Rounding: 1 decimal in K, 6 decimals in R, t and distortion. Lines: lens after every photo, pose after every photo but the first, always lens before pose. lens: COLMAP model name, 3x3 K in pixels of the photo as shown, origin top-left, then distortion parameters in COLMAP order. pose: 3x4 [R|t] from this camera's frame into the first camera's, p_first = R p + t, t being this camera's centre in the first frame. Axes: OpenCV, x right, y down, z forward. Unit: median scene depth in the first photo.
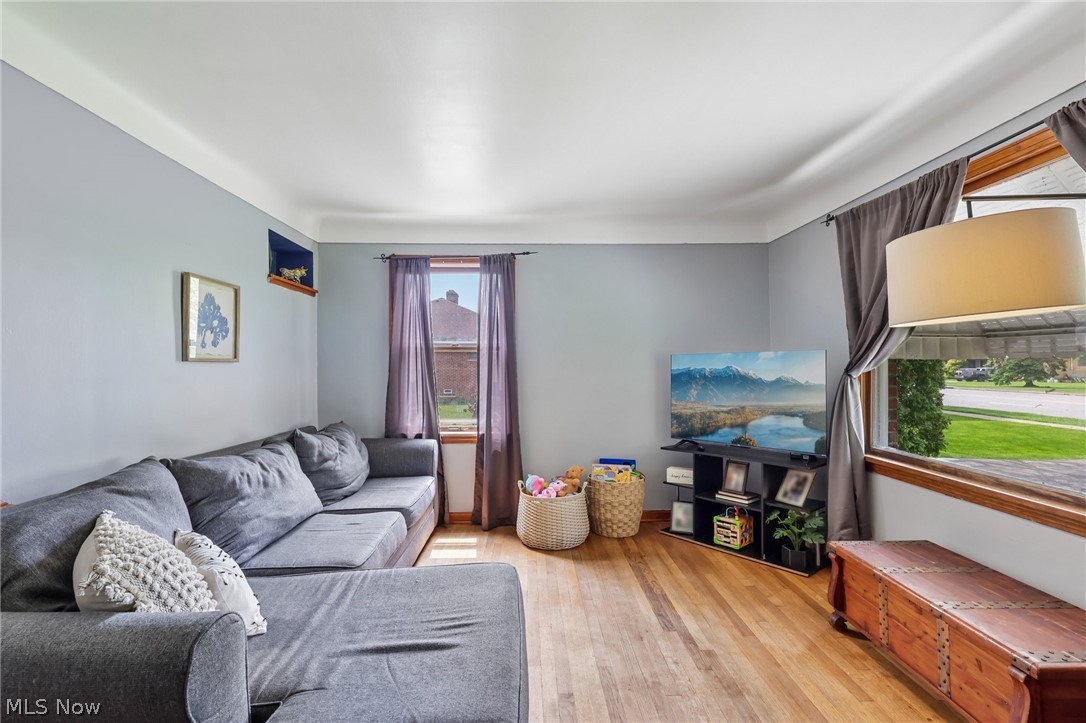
lens RADIAL K [[508.0, 0, 545.1], [0, 508.0, 365.8], [0, 0, 1]] dist [-0.003118, 0.001394]
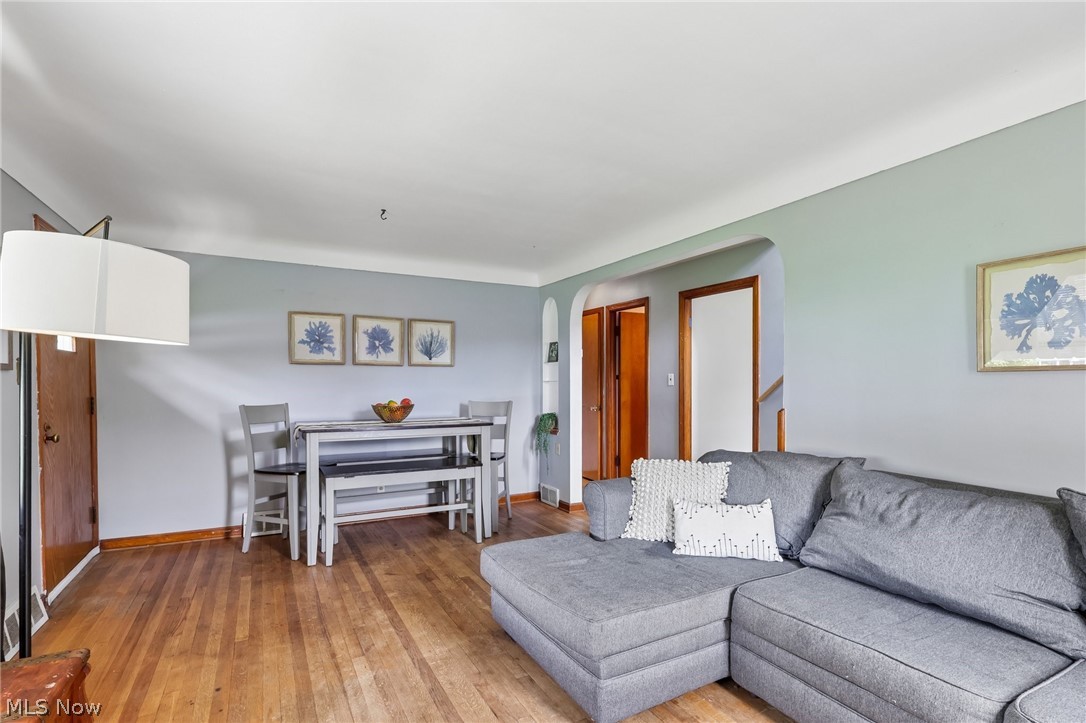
lens RADIAL K [[508.0, 0, 540.2], [0, 508.0, 388.8], [0, 0, 1]] dist [-0.003118, 0.001394]
pose [[-0.883606, 0.008753, -0.468149, 0.224164], [0.005403, 0.999949, 0.008499, 0.006033], [0.468200, 0.004980, -0.883608, 0.967964]]
